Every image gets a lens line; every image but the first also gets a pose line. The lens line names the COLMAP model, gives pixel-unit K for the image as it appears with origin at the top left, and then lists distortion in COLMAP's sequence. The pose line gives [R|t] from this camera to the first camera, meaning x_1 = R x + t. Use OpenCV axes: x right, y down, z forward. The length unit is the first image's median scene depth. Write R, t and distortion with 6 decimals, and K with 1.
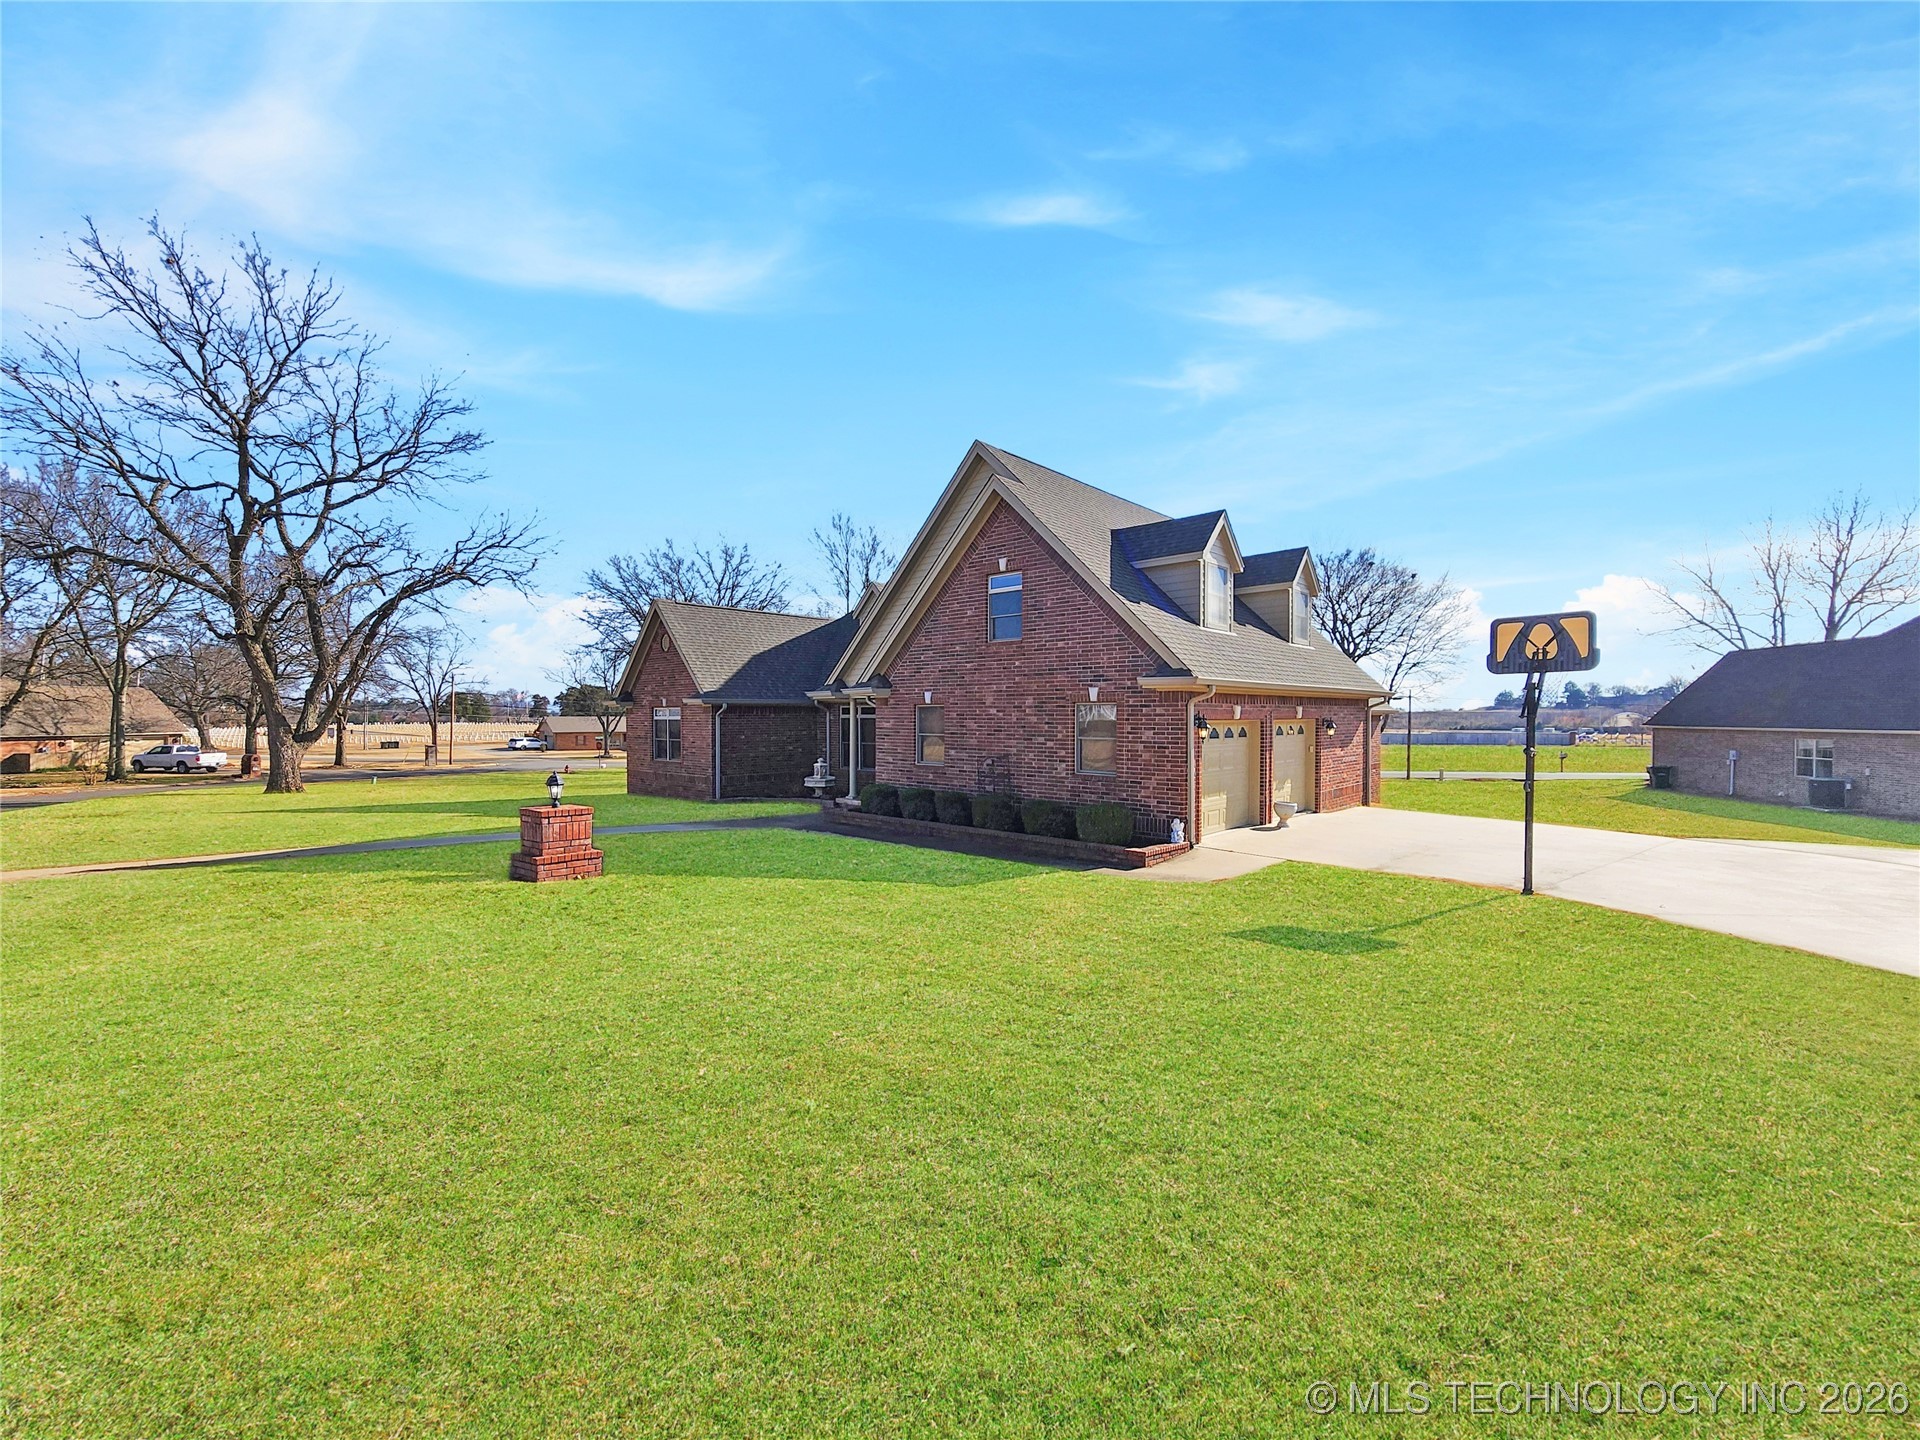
lens RADIAL K [[773.4, 0, 960.7], [0, 773.4, 725.9], [0, 0, 1]] dist [0.002788, -0.004574]
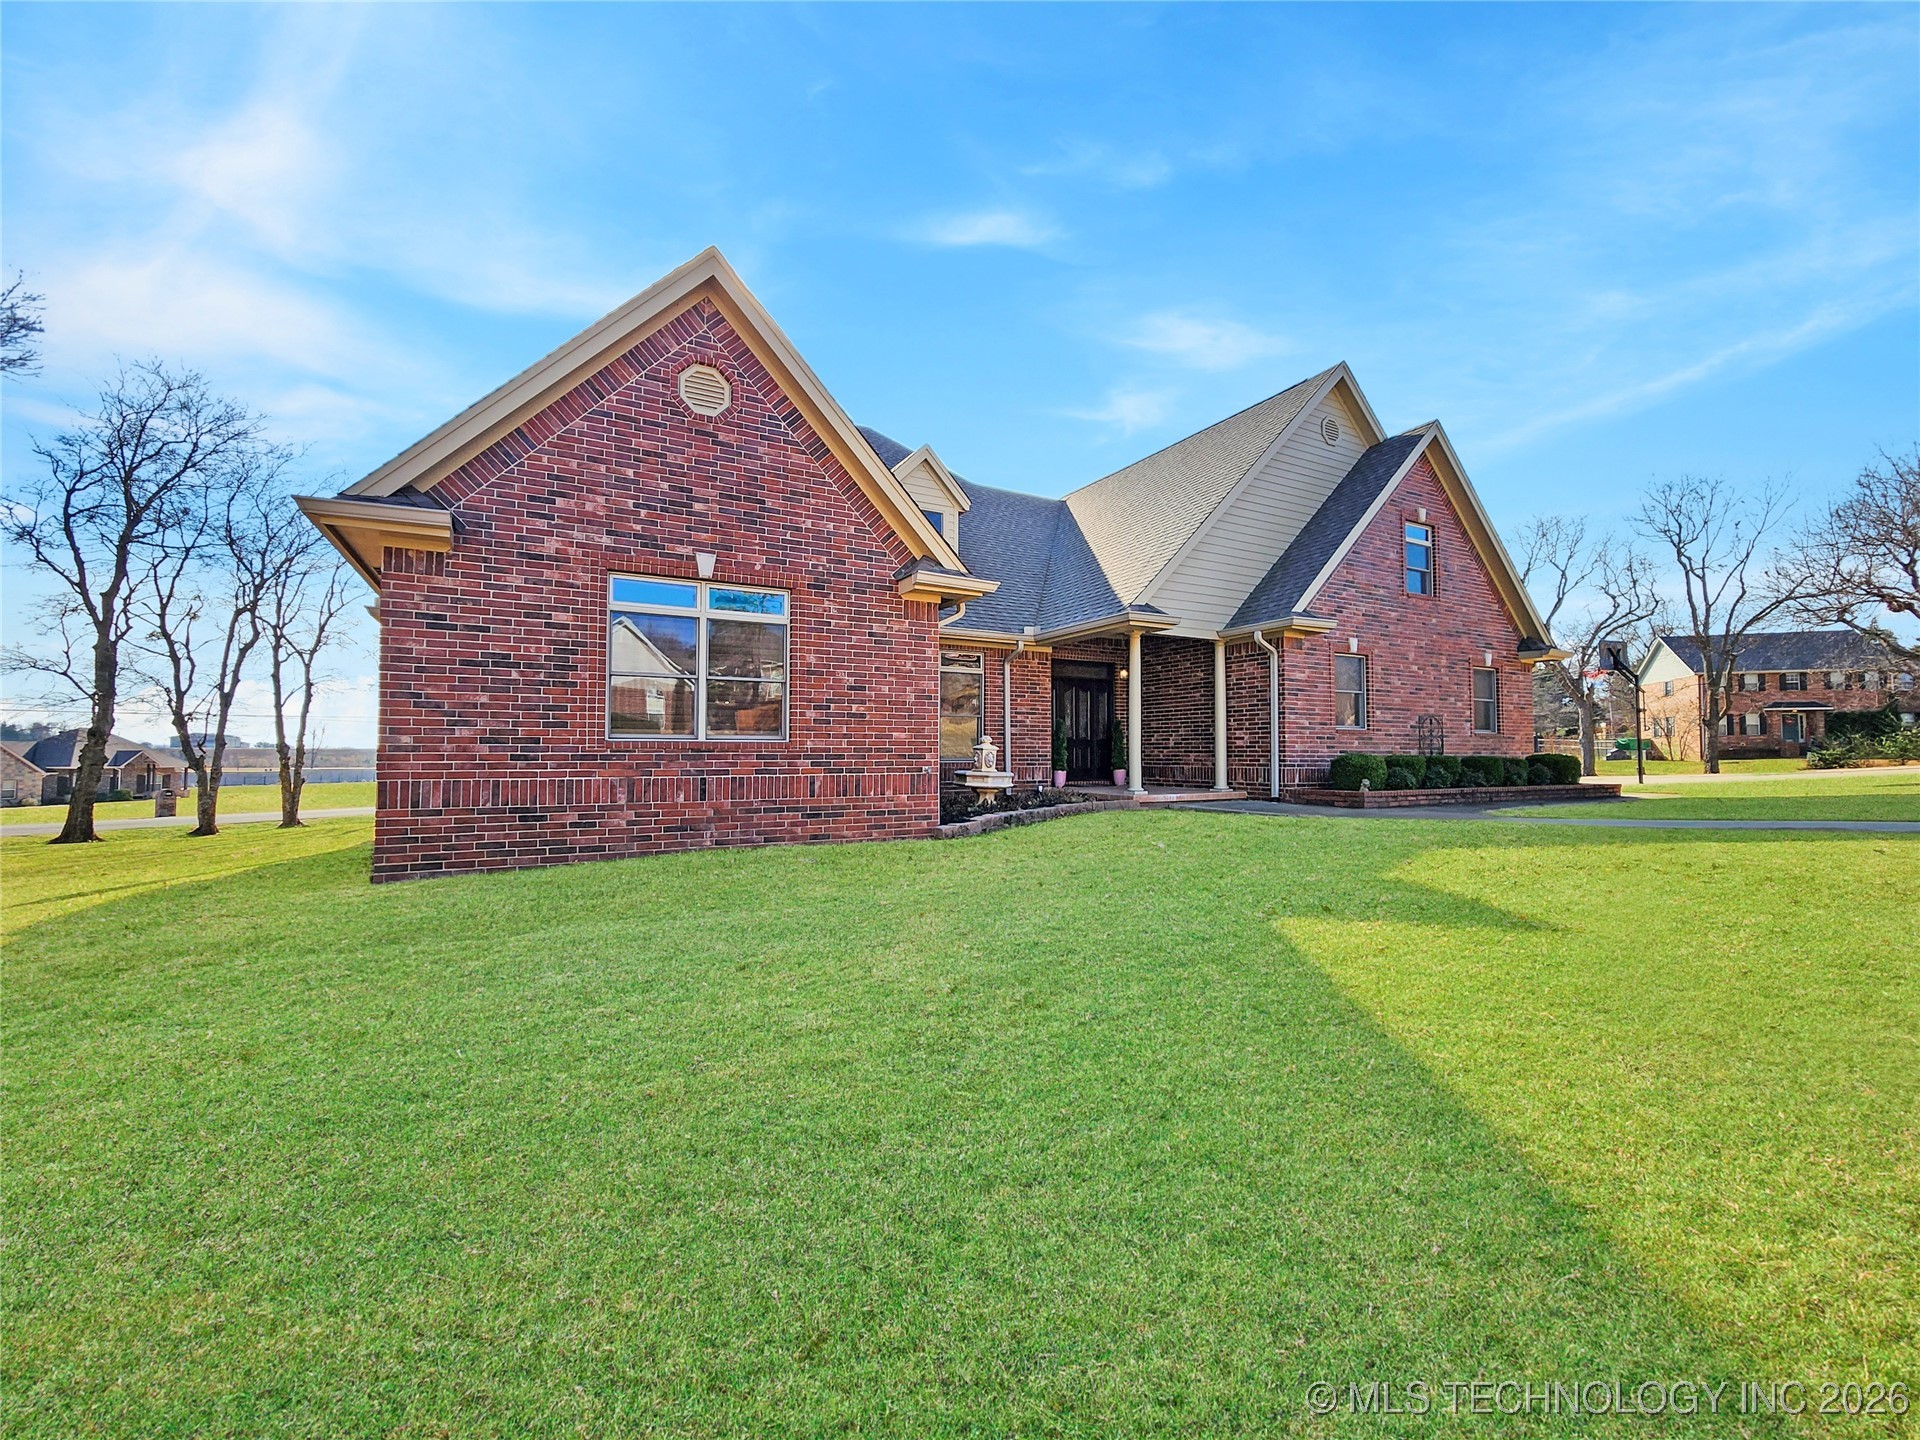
lens RADIAL K [[785.4, 0, 956.5], [0, 785.4, 729.1], [0, 0, 1]] dist [0.000351, 0.000078]
pose [[0.327733, 0.033754, 0.944167, -0.853666], [0.011949, 0.999134, -0.039867, 0.070729], [-0.944695, 0.024348, 0.327046, 1.015573]]
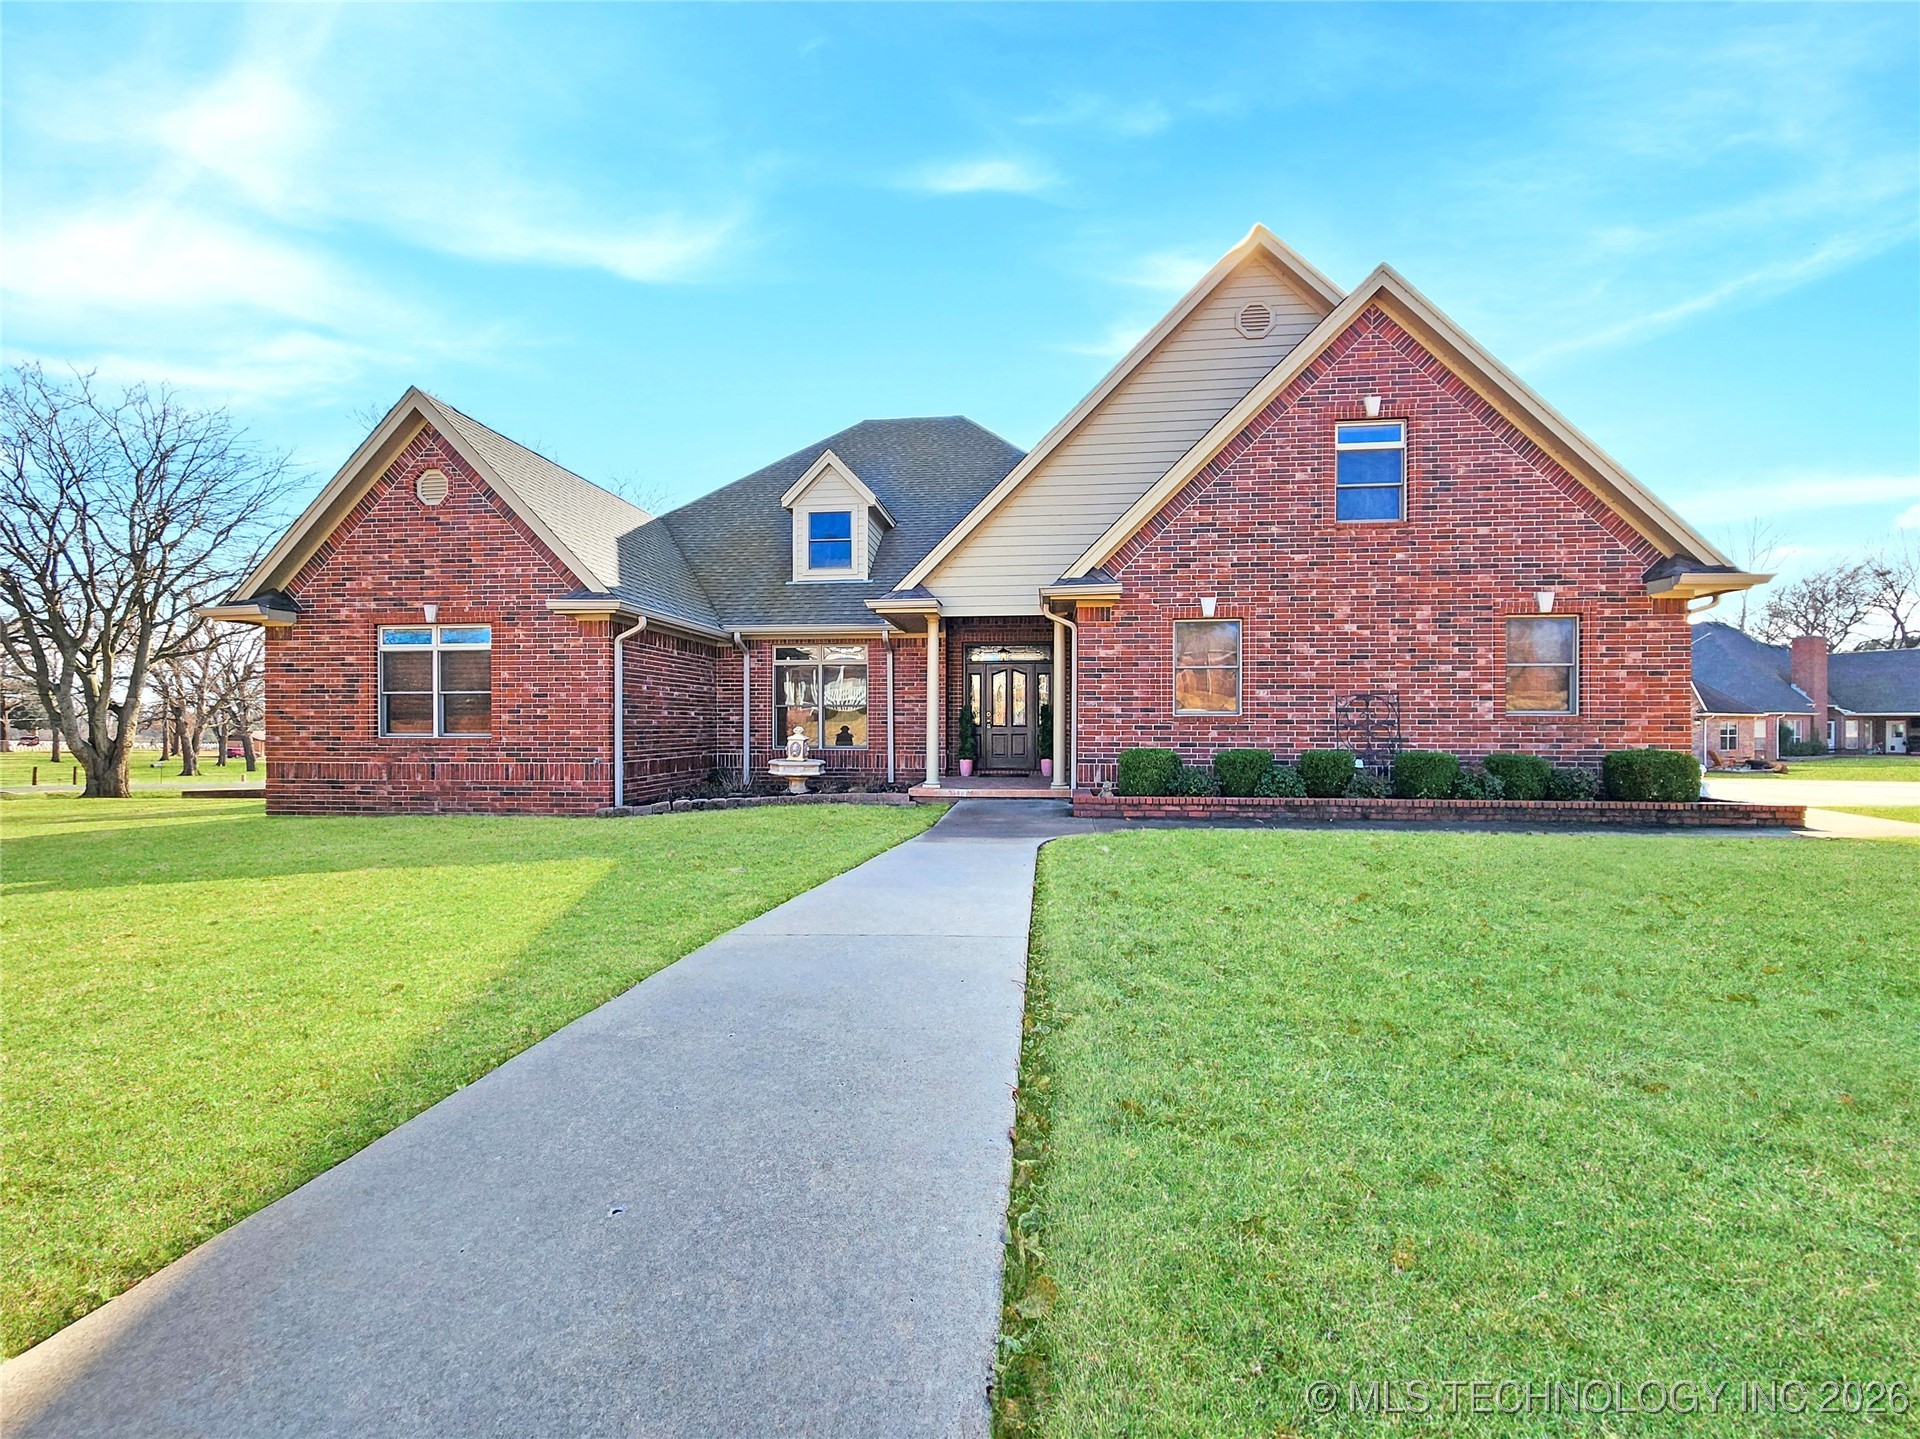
lens RADIAL K [[785.4, 0, 956.5], [0, 785.4, 728.6], [0, 0, 1]] dist [0.000351, 0.000078]
pose [[0.808978, -0.000074, 0.587839, -0.521005], [0.006408, 0.999942, -0.008693, 0.059019], [-0.587804, 0.010799, 0.808931, 0.550891]]
